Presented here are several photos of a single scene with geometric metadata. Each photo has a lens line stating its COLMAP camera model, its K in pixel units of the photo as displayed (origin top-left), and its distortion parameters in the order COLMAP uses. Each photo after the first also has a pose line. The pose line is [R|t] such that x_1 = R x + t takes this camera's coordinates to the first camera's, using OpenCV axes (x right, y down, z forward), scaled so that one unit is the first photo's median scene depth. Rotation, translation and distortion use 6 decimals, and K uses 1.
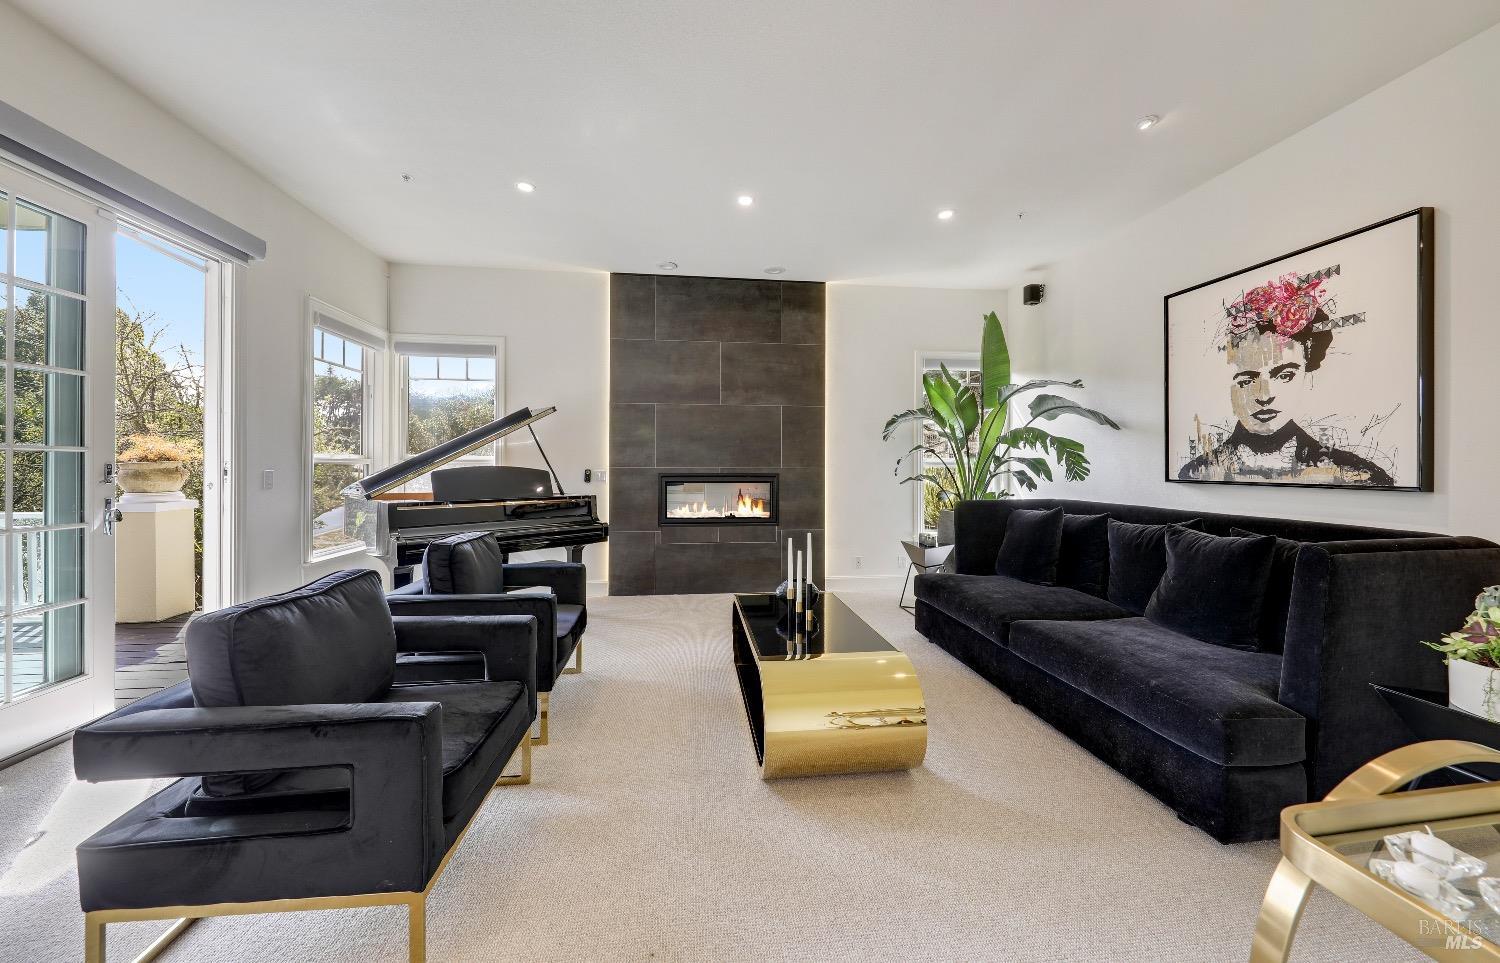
lens RADIAL K [[512.4, 0, 744.7], [0, 512.4, 448.0], [0, 0, 1]] dist [0.001553, -0.002370]
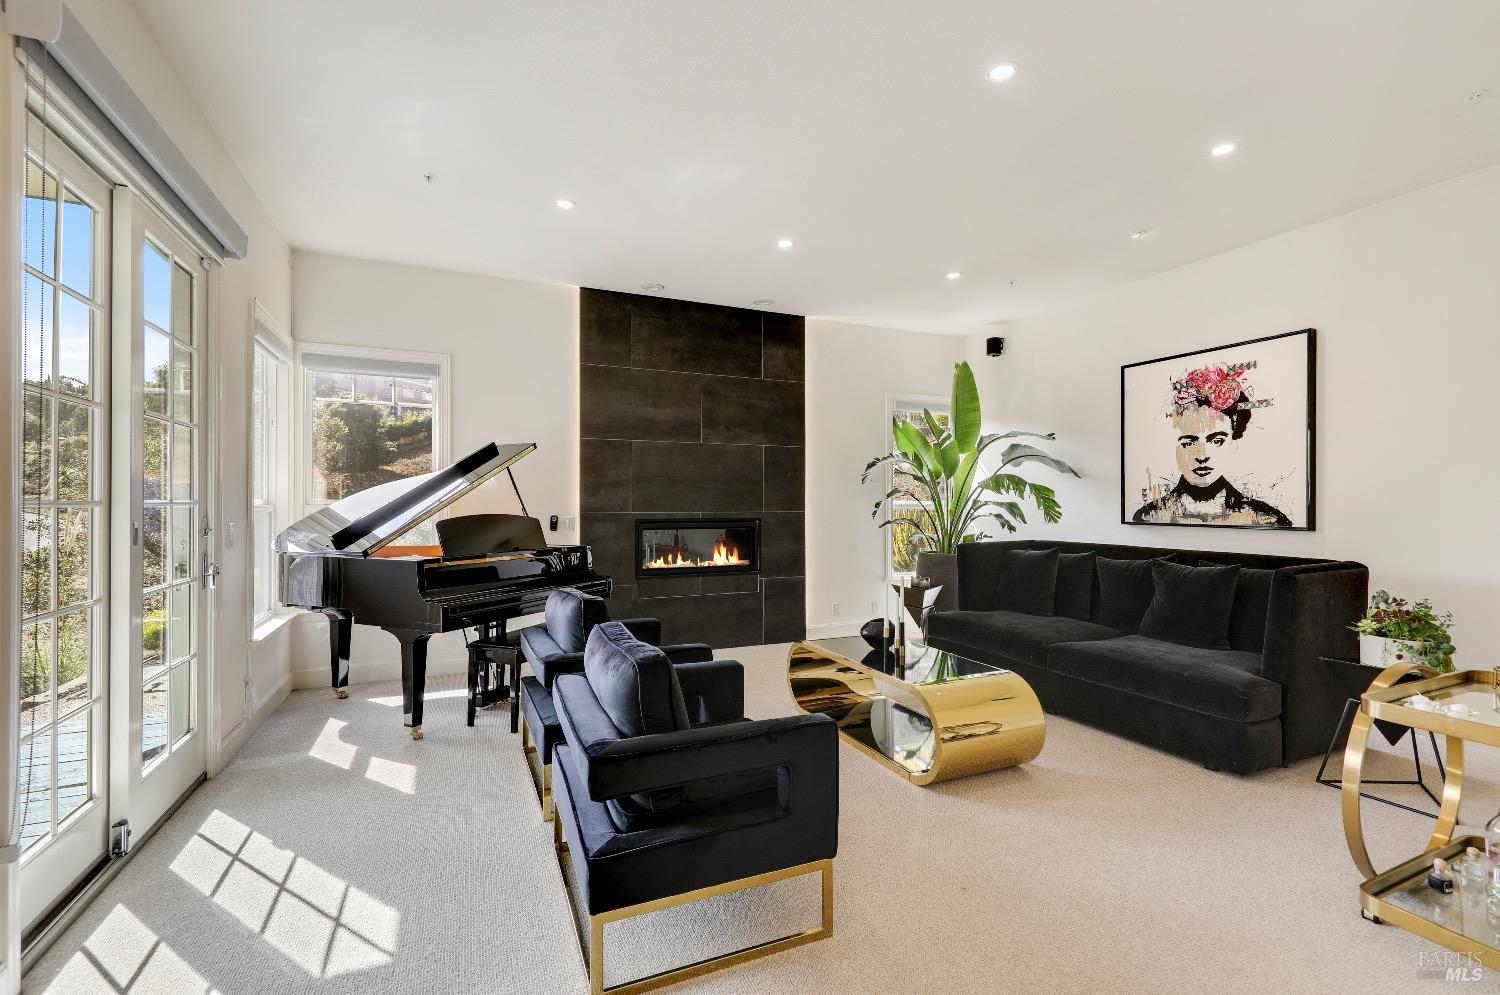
lens RADIAL K [[639.3, 0, 741.4], [0, 639.3, 477.4], [0, 0, 1]] dist [0.001103, 0.000080]
pose [[0.958012, 0.009266, 0.286579, -0.516580], [-0.008080, 0.999953, -0.005321, -0.030123], [-0.286615, 0.002782, 0.958042, -0.184621]]
